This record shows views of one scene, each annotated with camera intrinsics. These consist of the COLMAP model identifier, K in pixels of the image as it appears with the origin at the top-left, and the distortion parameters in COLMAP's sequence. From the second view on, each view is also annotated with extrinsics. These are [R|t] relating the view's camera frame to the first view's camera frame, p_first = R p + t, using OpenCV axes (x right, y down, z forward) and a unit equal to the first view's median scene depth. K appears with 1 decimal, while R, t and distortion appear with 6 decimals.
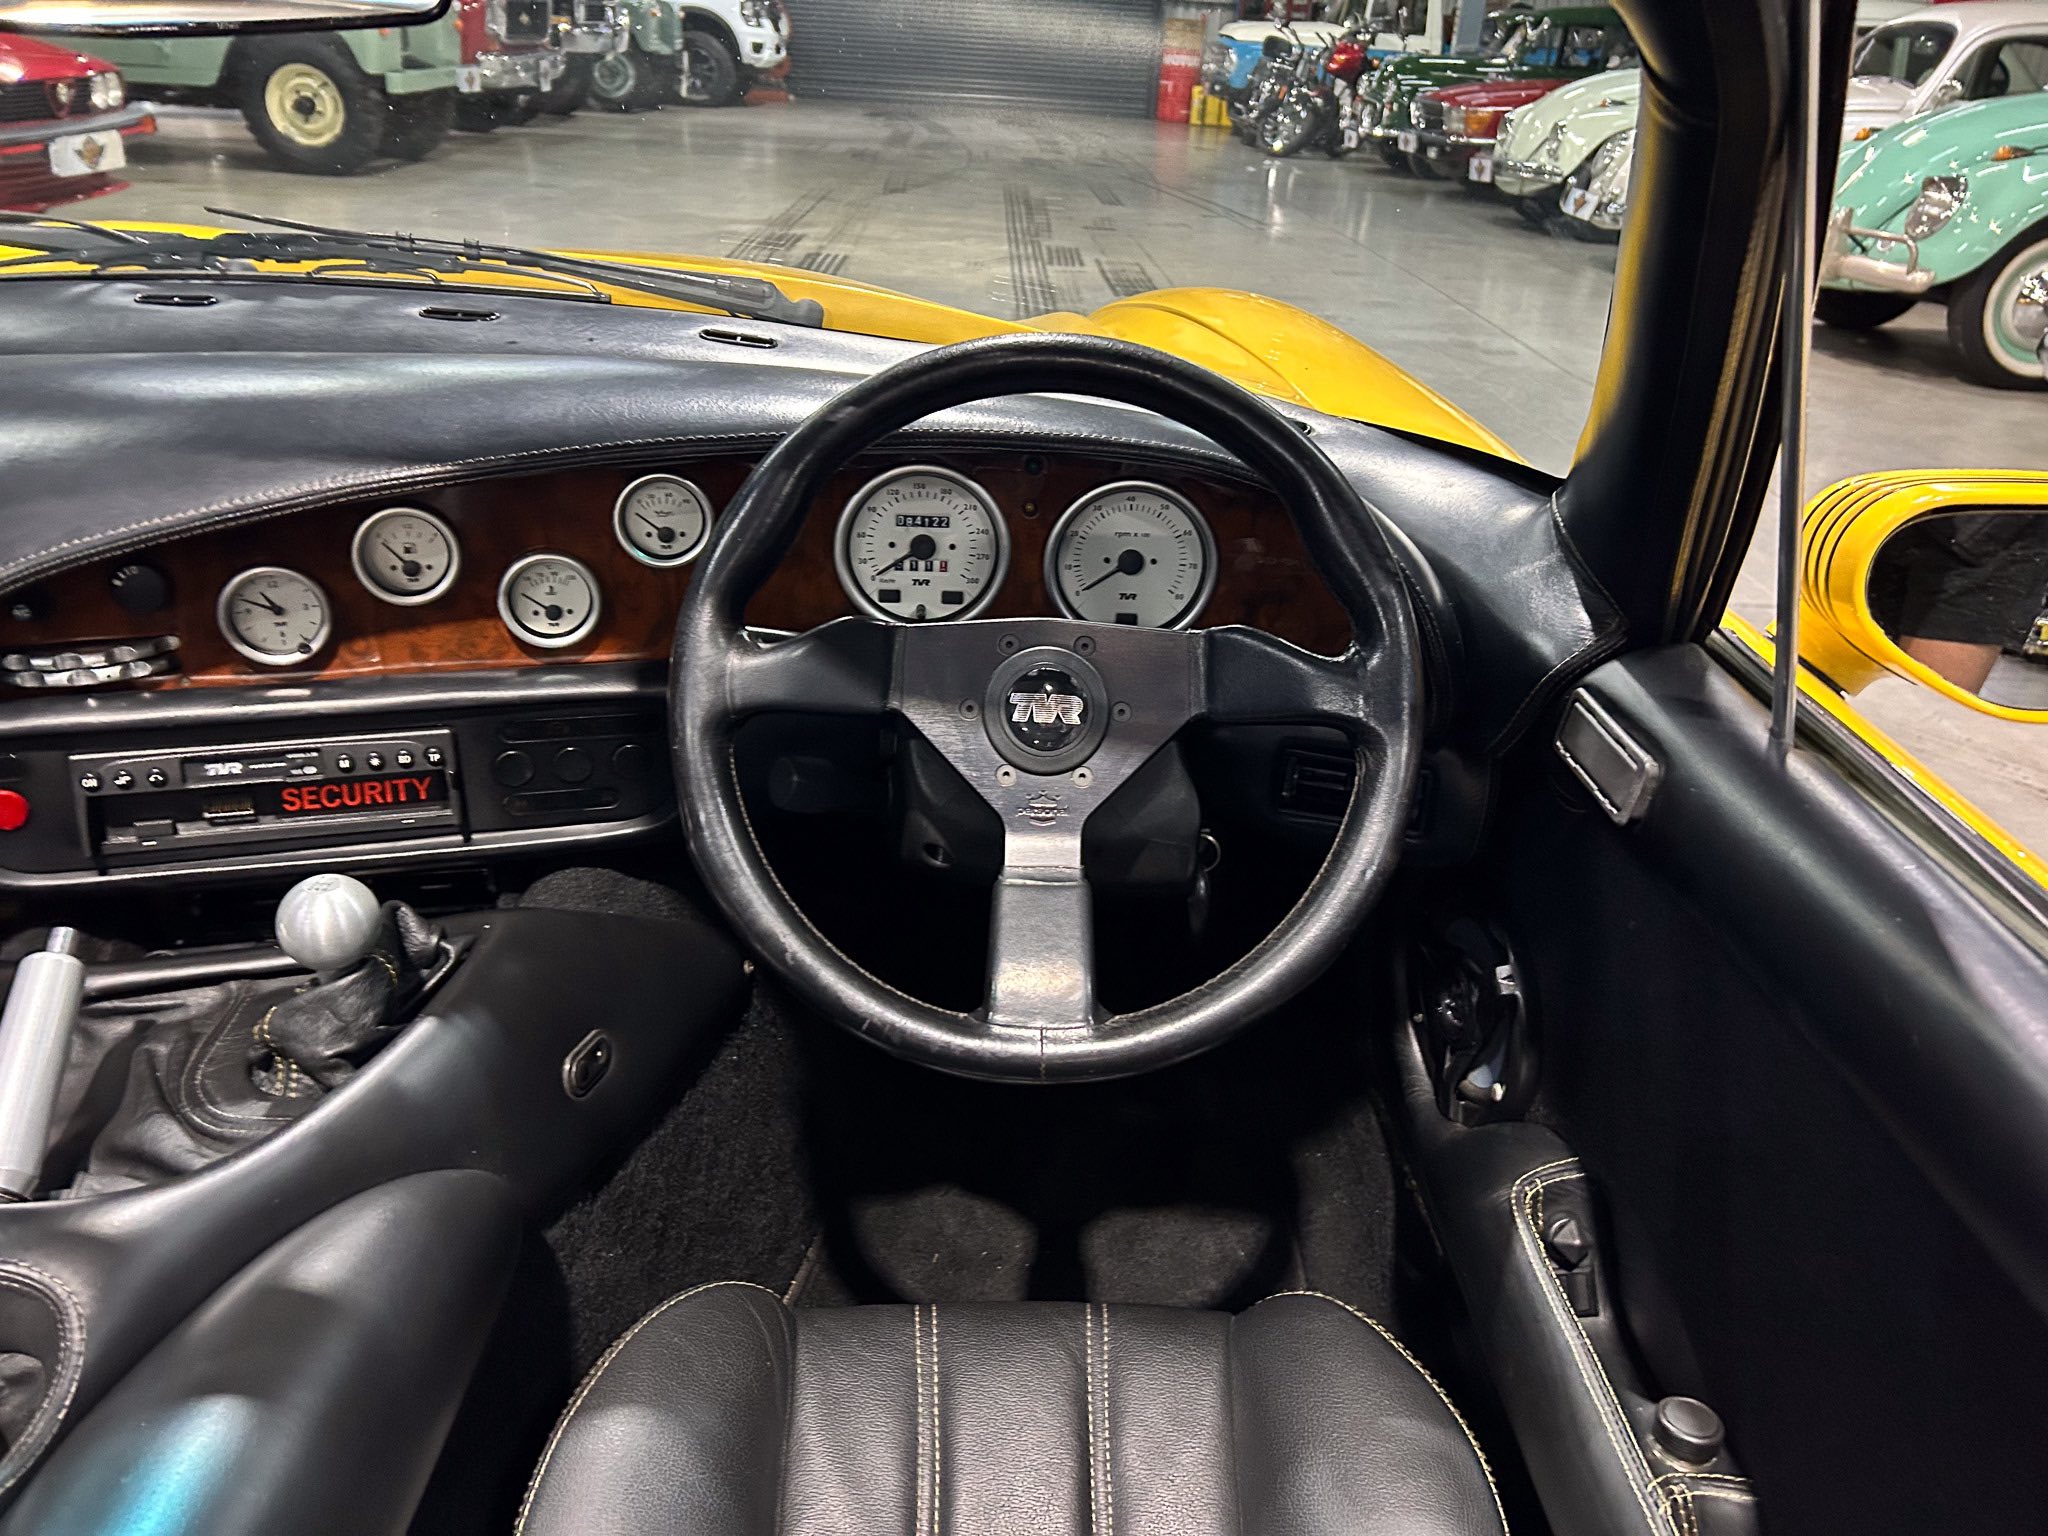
lens RADIAL K [[1539.1, 0, 1029.3], [0, 1539.1, 767.2], [0, 0, 1]] dist [0.052096, -0.055520]
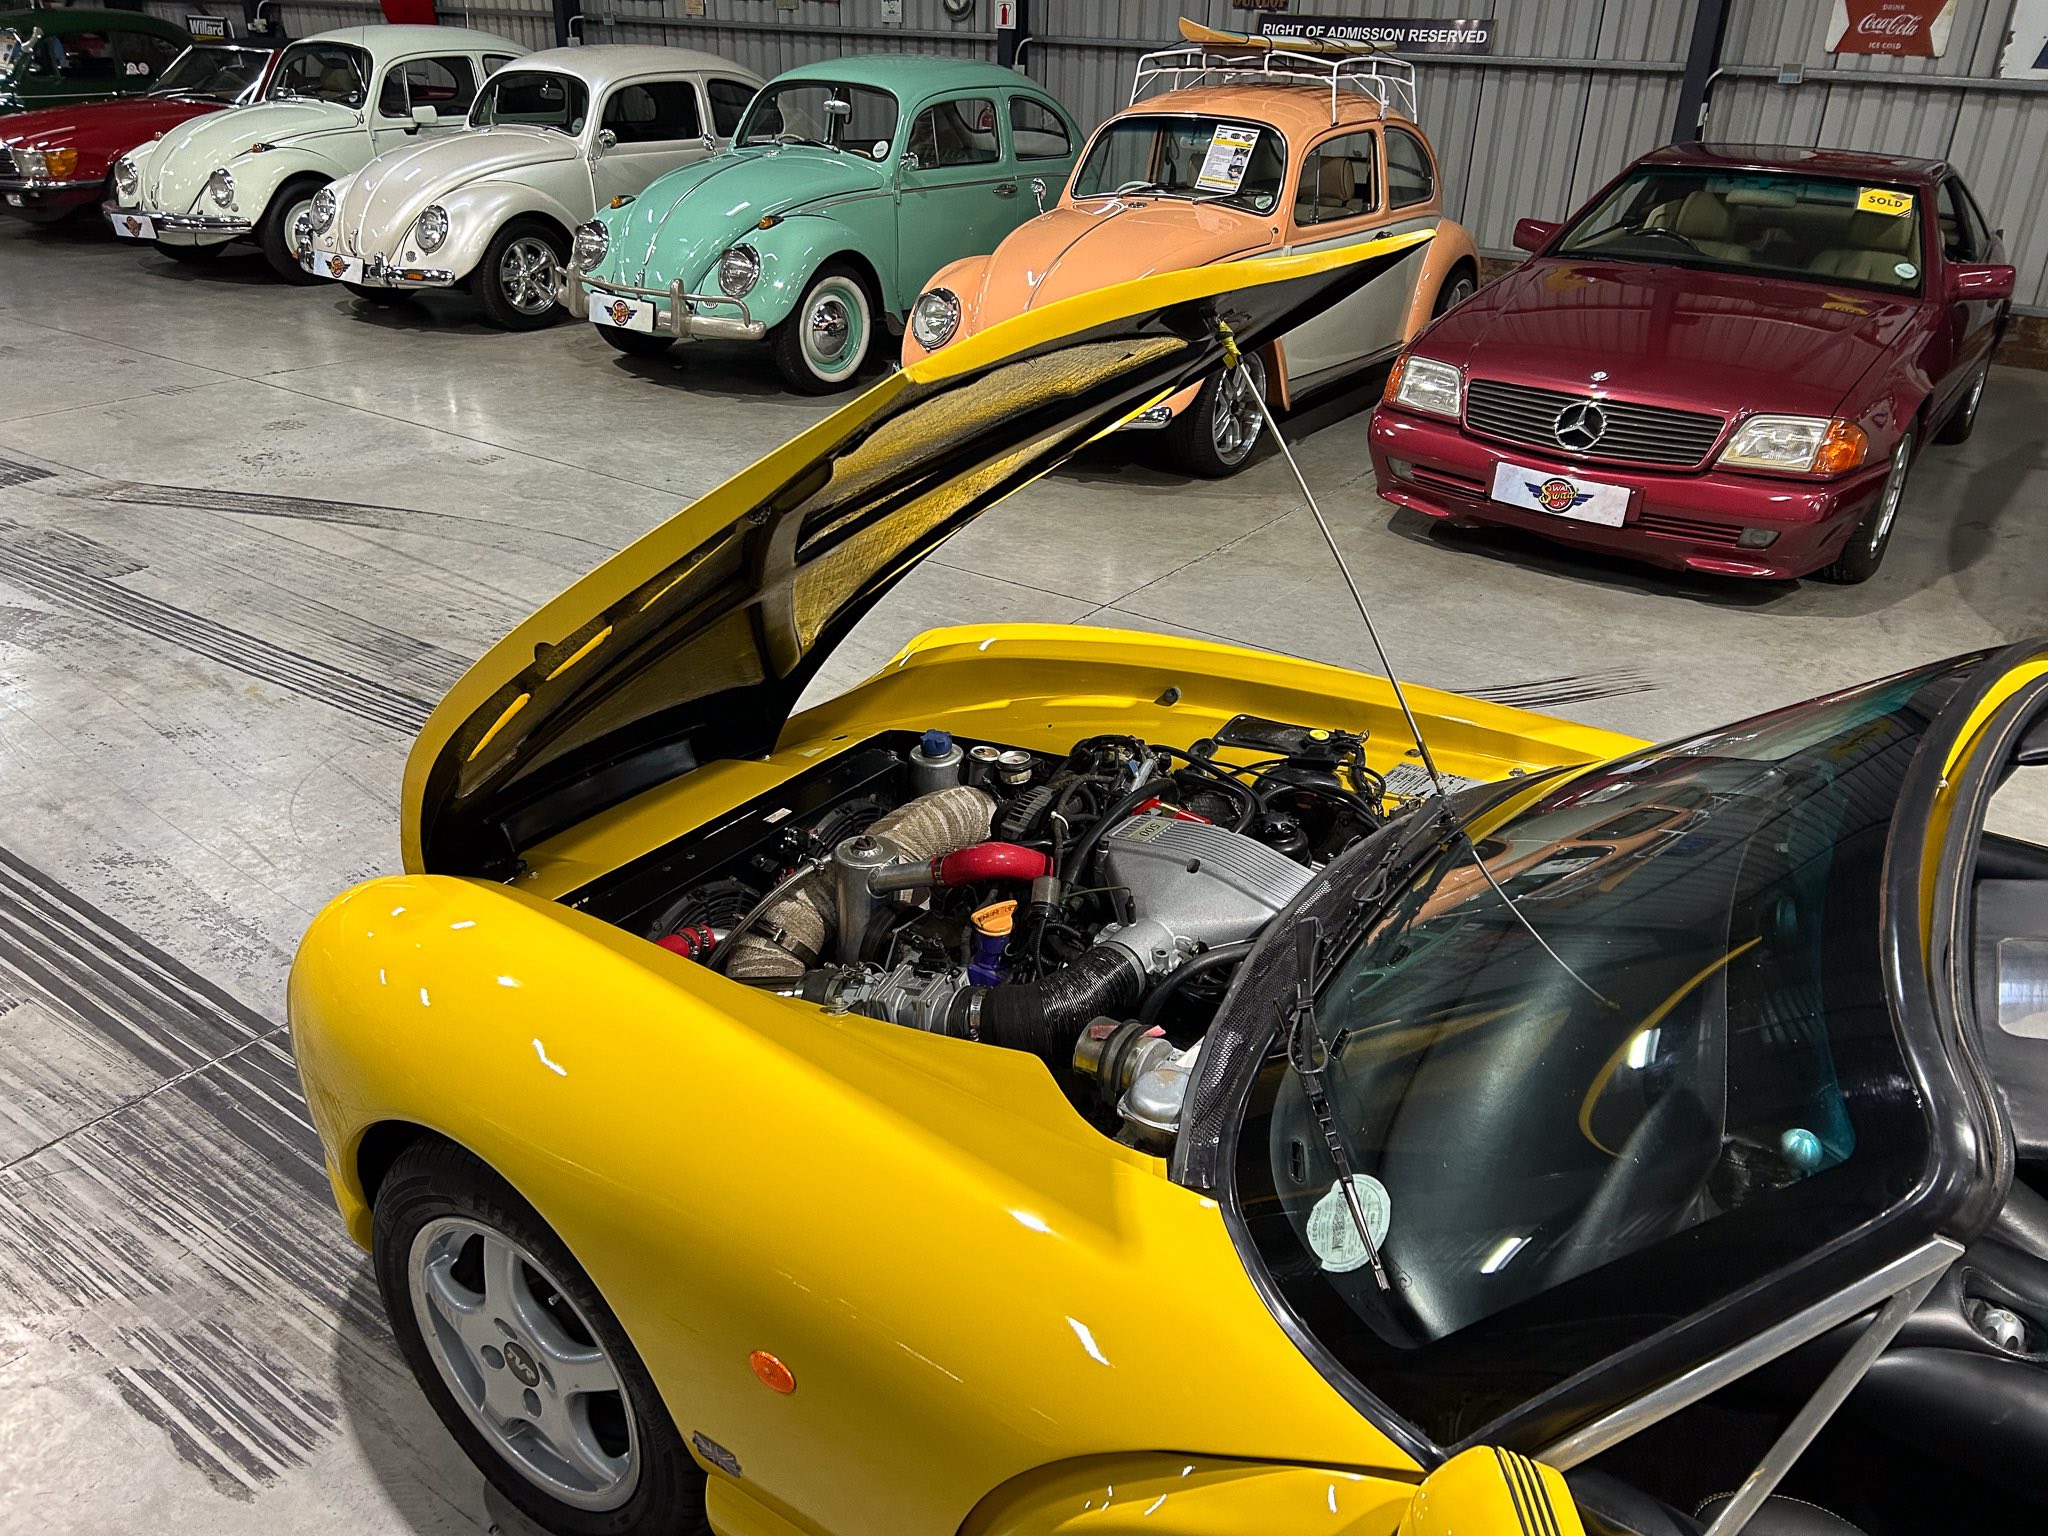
lens RADIAL K [[1539.1, 0, 1036.1], [0, 1539.1, 765.9], [0, 0, 1]] dist [0.052096, -0.055520]
pose [[0.582746, -0.395701, 0.709808, -0.318980], [0.353341, 0.909936, 0.217178, -0.167834], [-0.731818, 0.124245, 0.670079, 0.020520]]
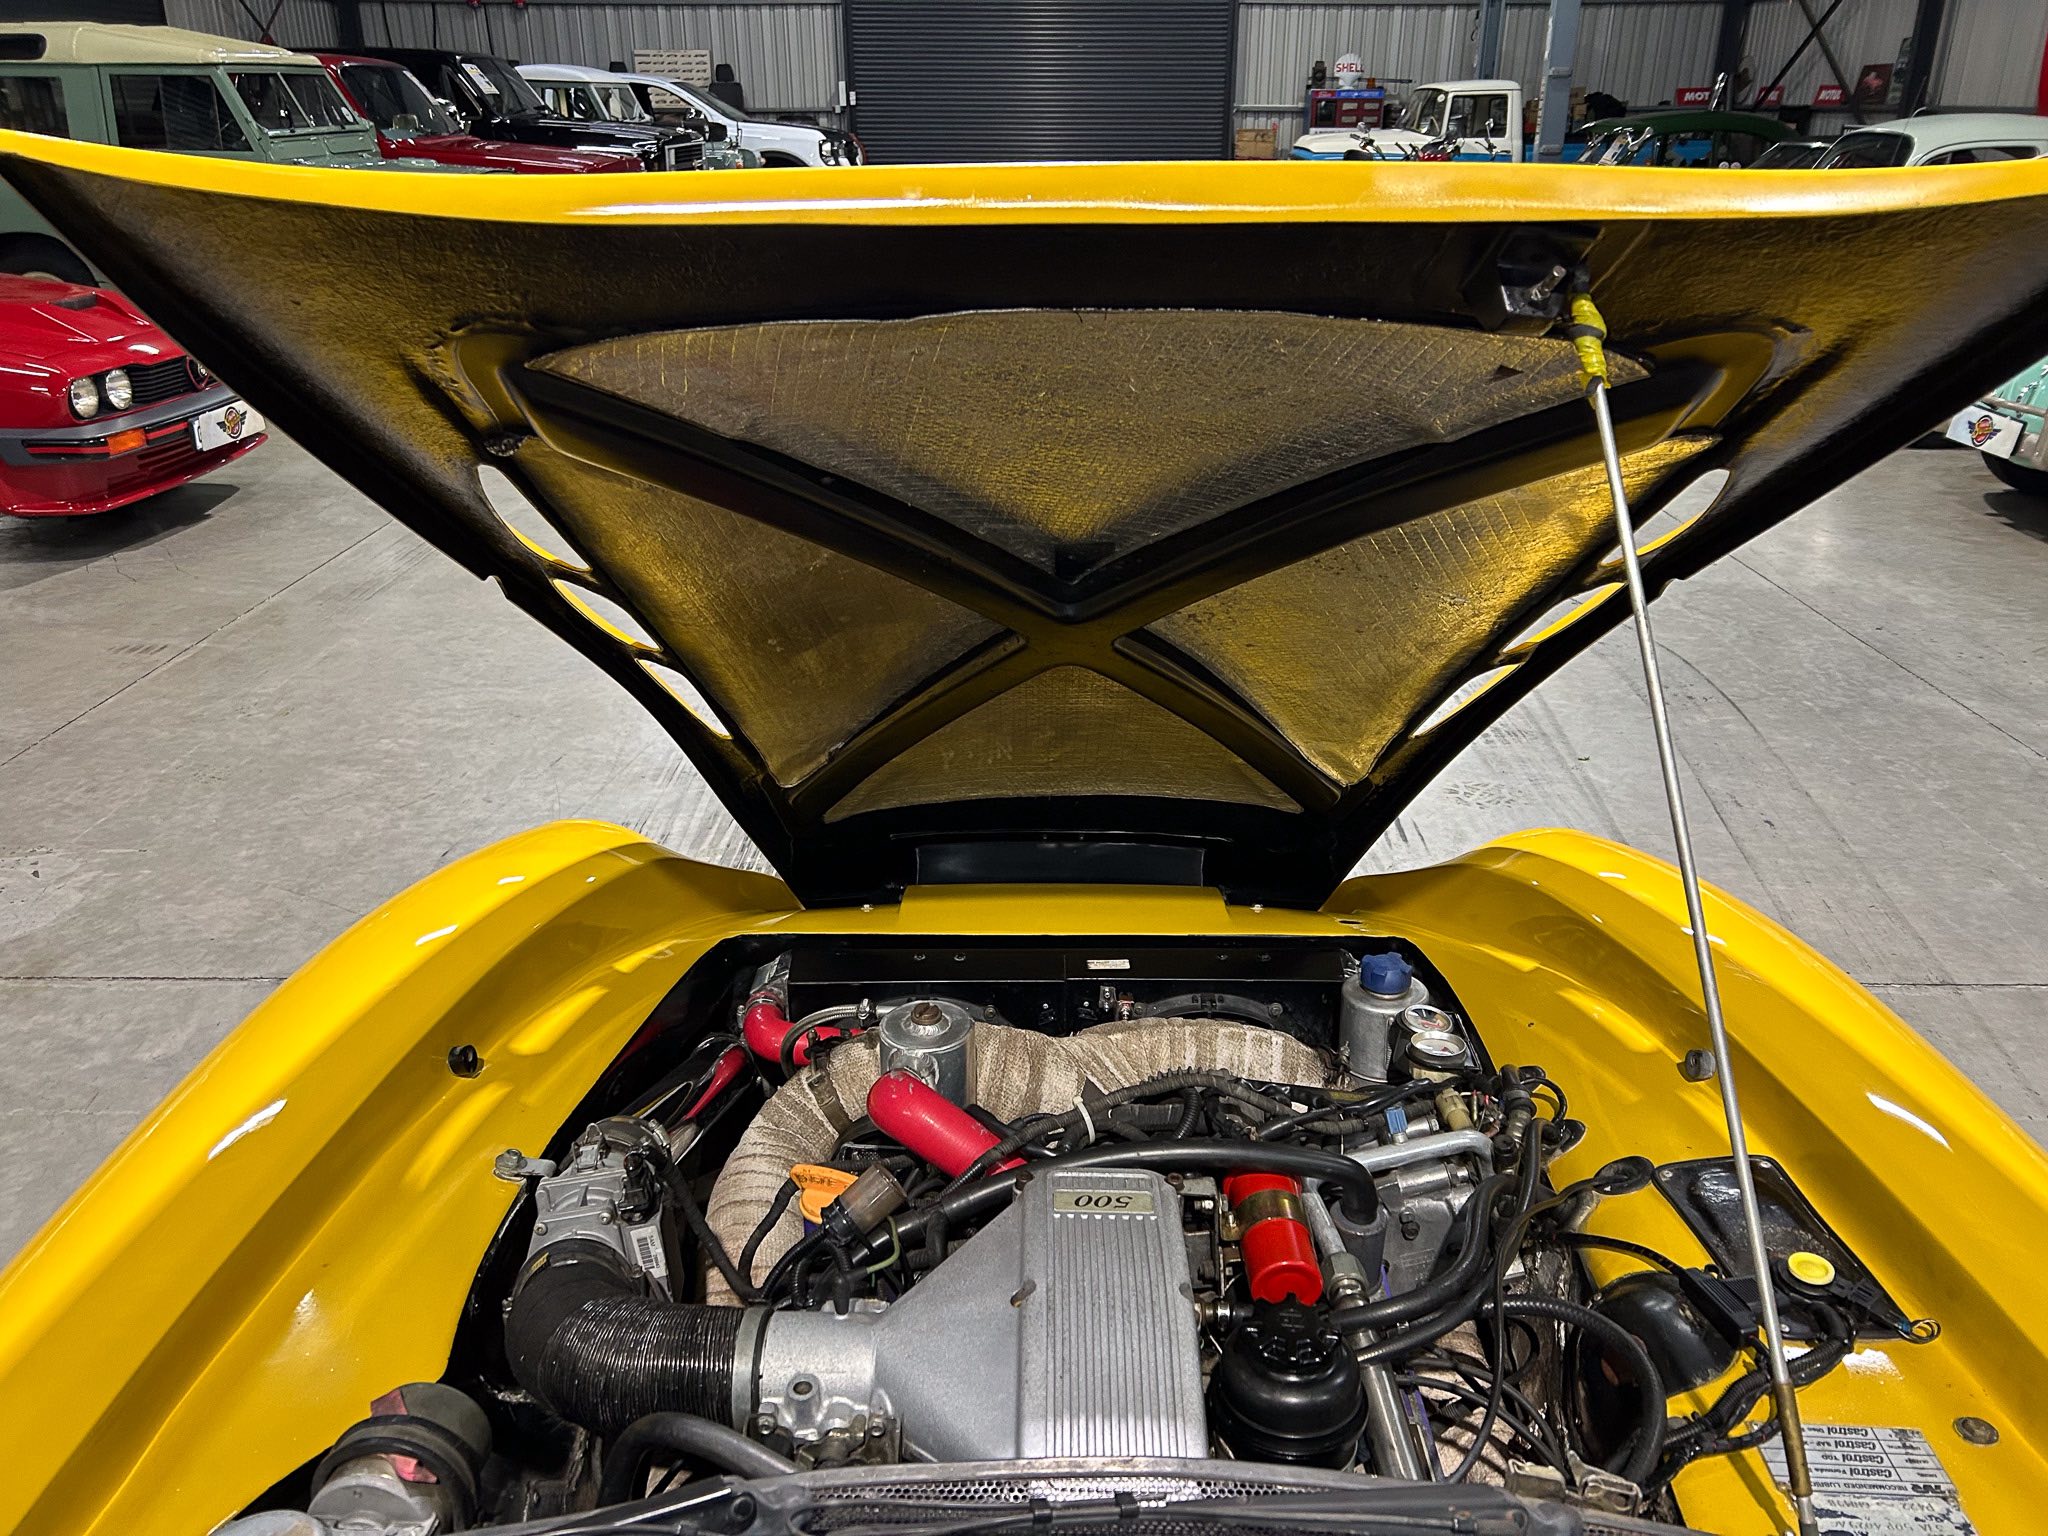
lens RADIAL K [[1539.1, 0, 1038.7], [0, 1539.1, 763.1], [0, 0, 1]] dist [0.052096, -0.055520]
pose [[0.998453, -0.041165, -0.037365, -0.063058], [0.039522, 0.998263, -0.043685, -0.115718], [0.039098, 0.042141, 0.998346, 0.044845]]
